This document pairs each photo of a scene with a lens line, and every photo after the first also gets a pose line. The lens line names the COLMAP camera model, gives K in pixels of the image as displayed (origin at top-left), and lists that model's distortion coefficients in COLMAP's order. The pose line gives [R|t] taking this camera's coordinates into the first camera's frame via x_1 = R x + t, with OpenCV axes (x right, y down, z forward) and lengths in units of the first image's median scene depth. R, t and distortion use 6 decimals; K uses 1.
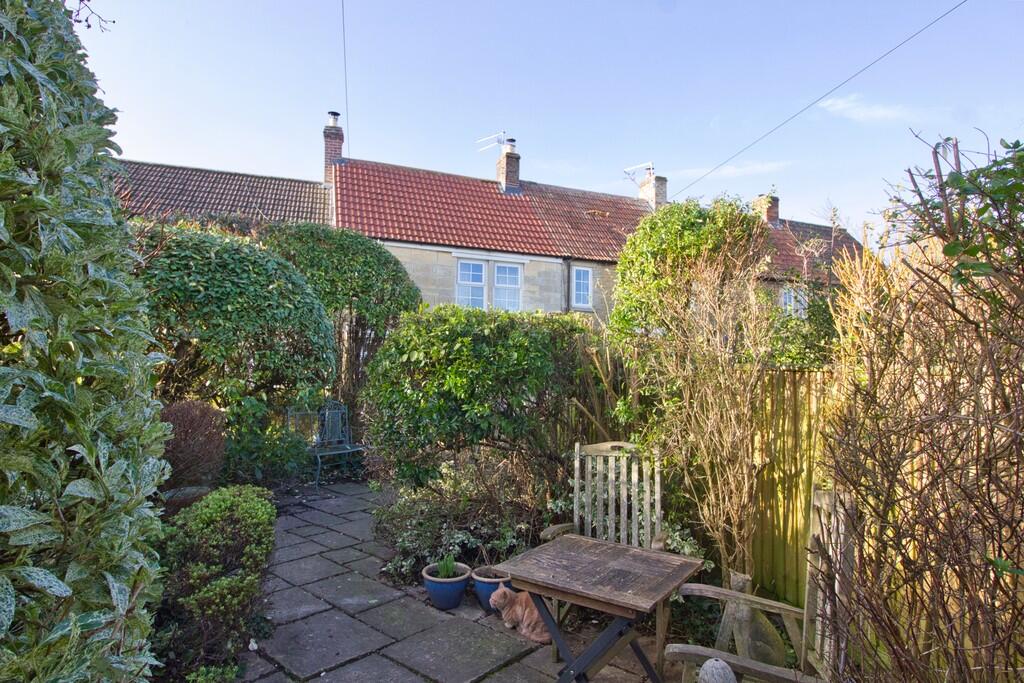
lens RADIAL K [[573.1, 0, 511.1], [0, 573.1, 342.6], [0, 0, 1]] dist [-0.000127, 0.000094]
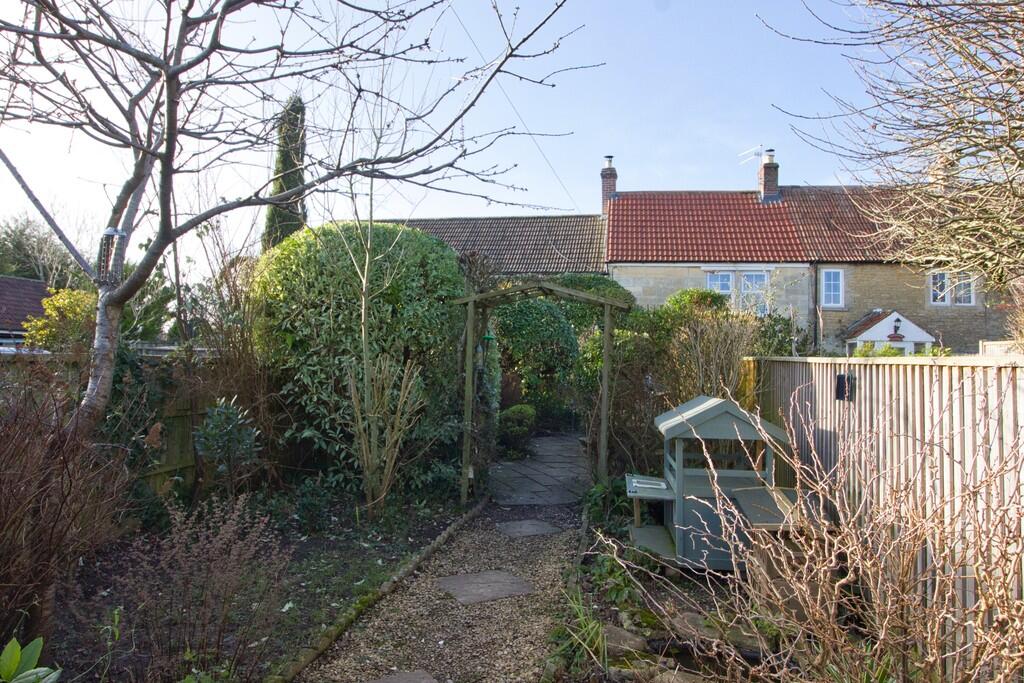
lens RADIAL K [[709.5, 0, 512.0], [0, 709.5, 343.1], [0, 0, 1]] dist [-0.000150, 0.000007]
pose [[0.871325, -0.016710, -0.490422, 0.249373], [0.020020, 0.999798, 0.001504, -0.008982], [0.490298, -0.011129, 0.871484, -0.430115]]
